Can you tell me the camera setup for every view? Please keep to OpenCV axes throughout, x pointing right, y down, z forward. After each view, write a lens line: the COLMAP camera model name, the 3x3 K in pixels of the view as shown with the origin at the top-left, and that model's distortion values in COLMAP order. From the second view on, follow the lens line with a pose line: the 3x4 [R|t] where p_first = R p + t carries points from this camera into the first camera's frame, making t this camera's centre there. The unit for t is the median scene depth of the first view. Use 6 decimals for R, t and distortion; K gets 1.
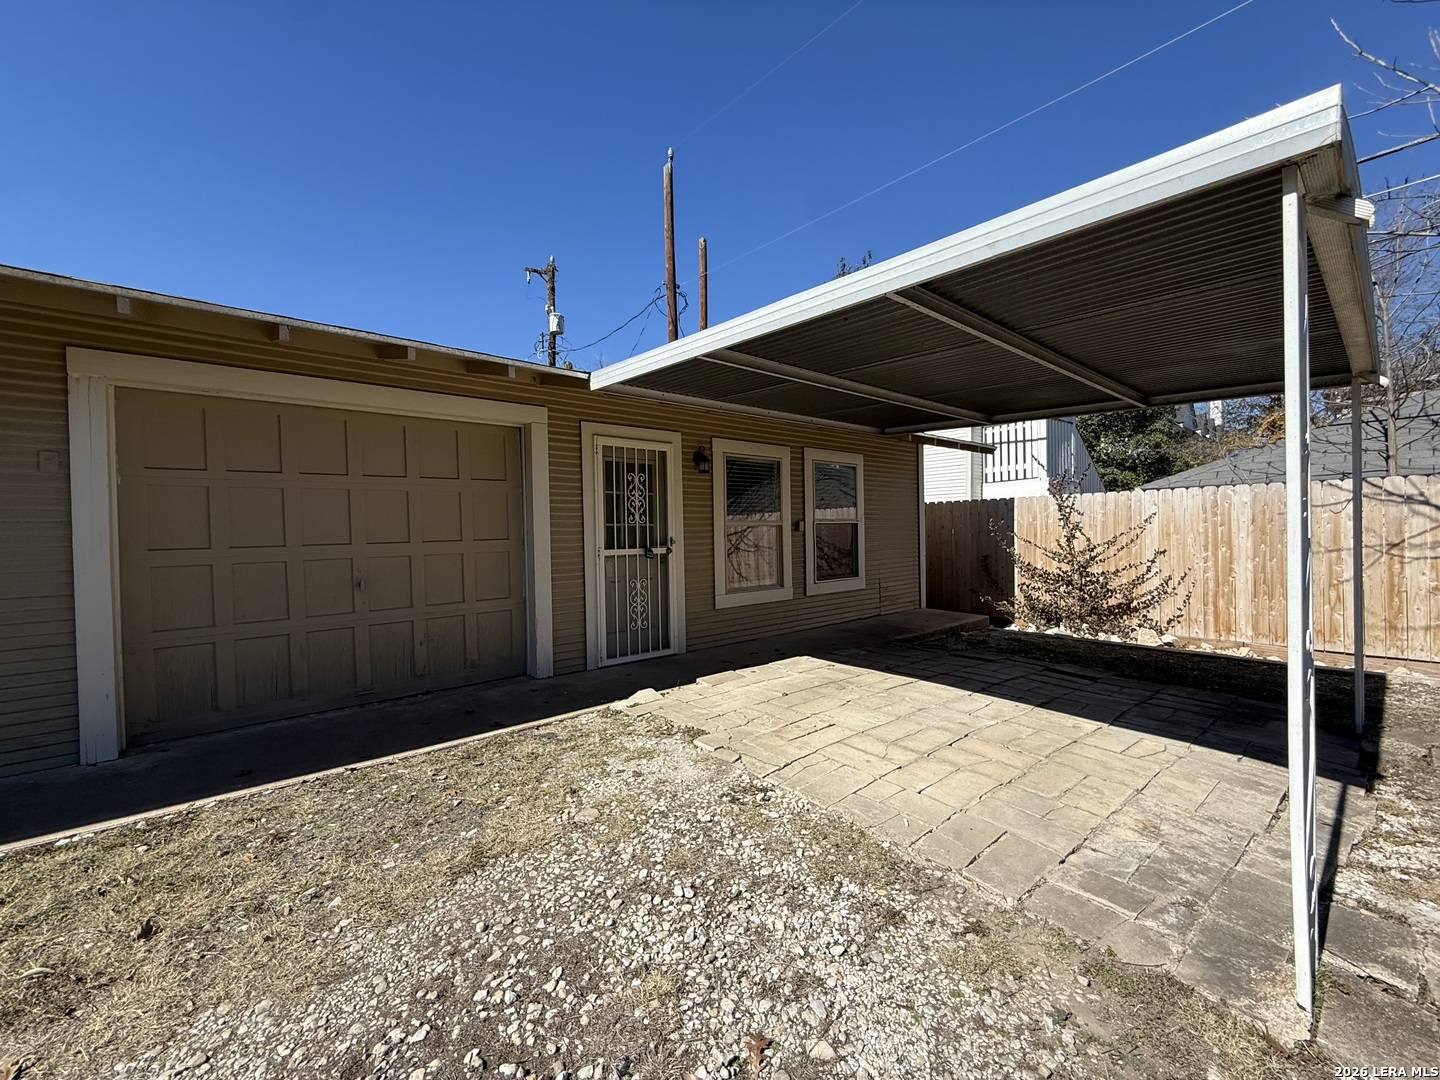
lens RADIAL K [[580.5, 0, 720.0], [0, 580.5, 540.0], [0, 0, 1]] dist [-0.002281, -0.000274]
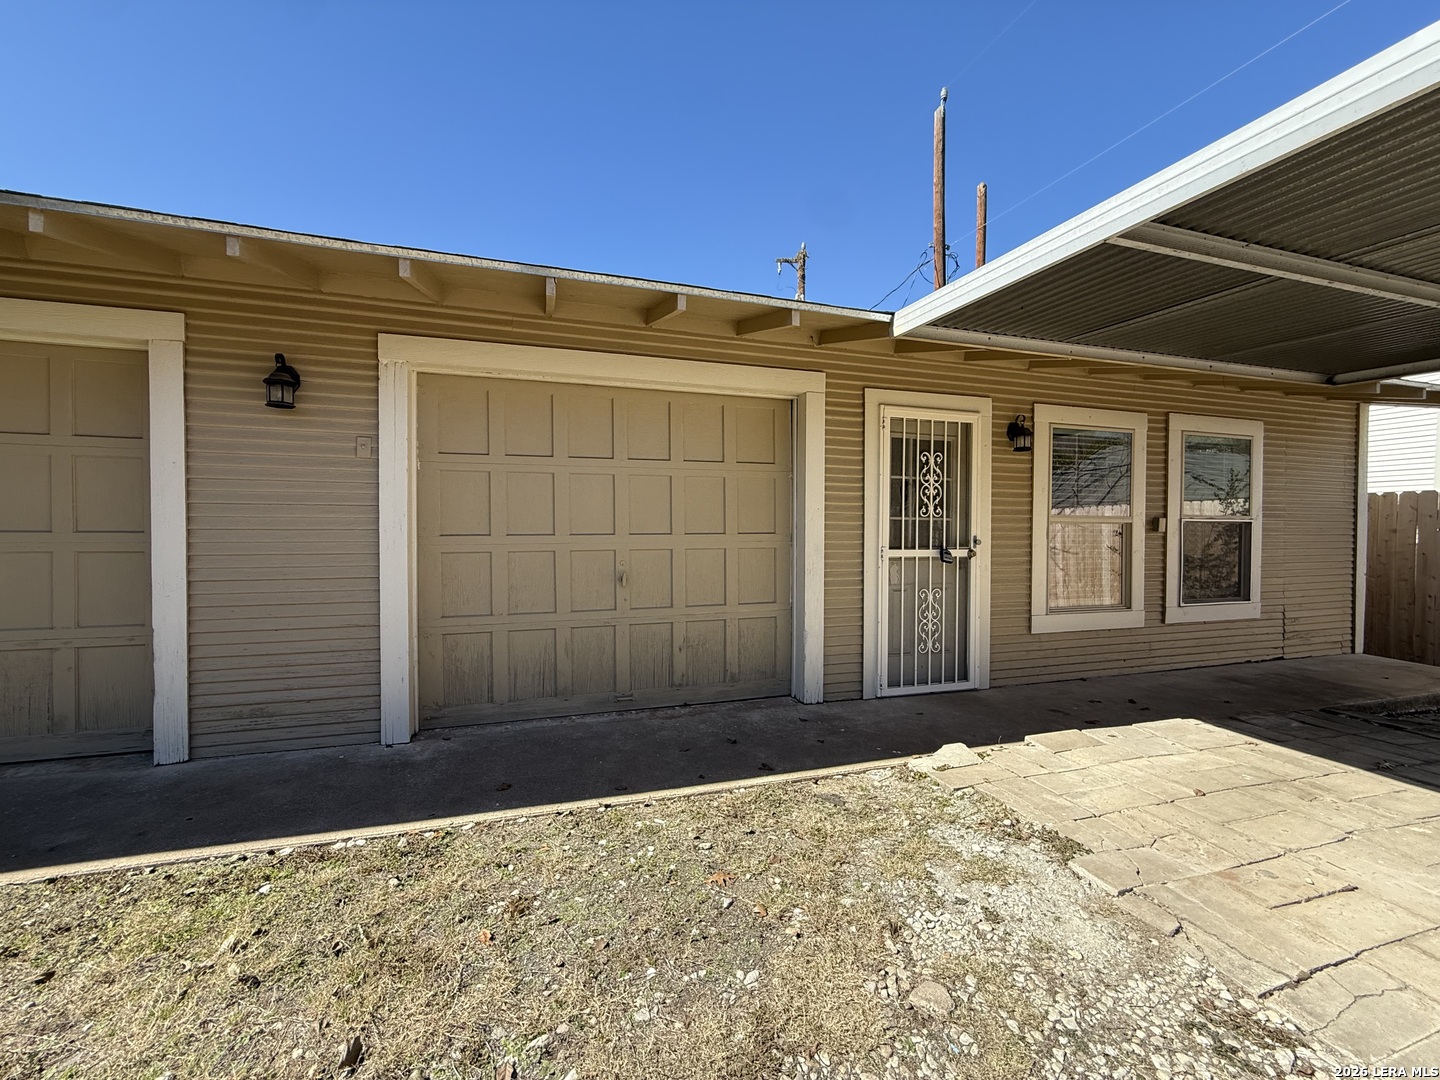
lens RADIAL K [[580.5, 0, 720.0], [0, 580.5, 540.0], [0, 0, 1]] dist [-0.002281, -0.000274]
pose [[0.921722, 0.030080, -0.386684, -0.128792], [-0.026833, 0.999545, 0.013796, -0.001275], [0.386923, -0.002340, 0.922109, 0.219765]]
